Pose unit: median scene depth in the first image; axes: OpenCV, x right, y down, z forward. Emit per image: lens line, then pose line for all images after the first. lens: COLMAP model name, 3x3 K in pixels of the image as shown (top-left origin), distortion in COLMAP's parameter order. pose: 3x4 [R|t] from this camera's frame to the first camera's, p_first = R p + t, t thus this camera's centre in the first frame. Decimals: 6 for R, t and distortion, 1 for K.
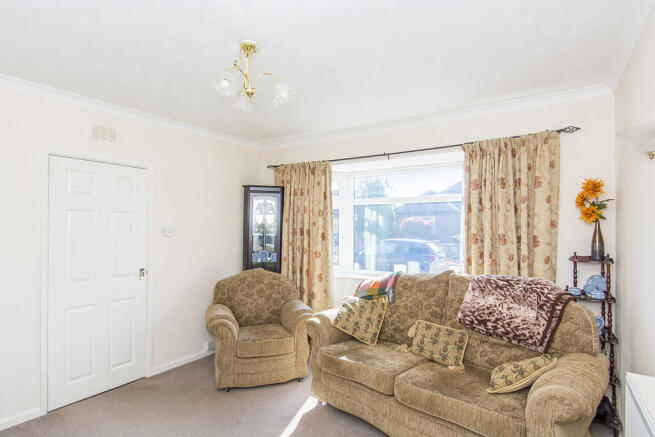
lens RADIAL K [[345.1, 0, 324.9], [0, 345.1, 221.0], [0, 0, 1]] dist [0.000483, 0.000197]
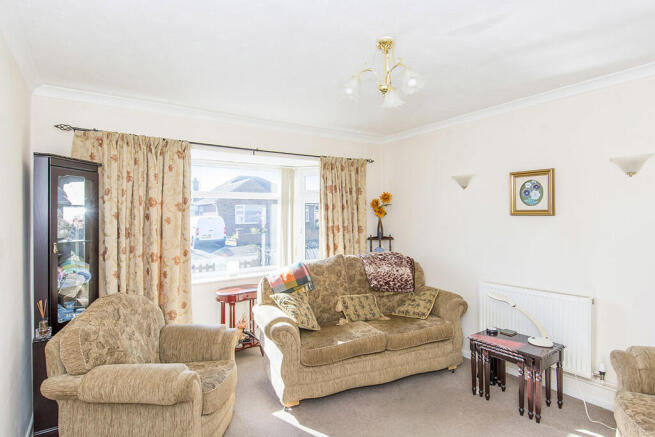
lens RADIAL K [[343.2, 0, 327.5], [0, 343.2, 218.5], [0, 0, 1]] dist [0.001085, -0.000023]
pose [[0.367548, -0.011902, 0.929928, -0.802994], [0.000763, 0.999922, 0.012496, -0.008829], [-0.930004, -0.003883, 0.367528, 0.528821]]
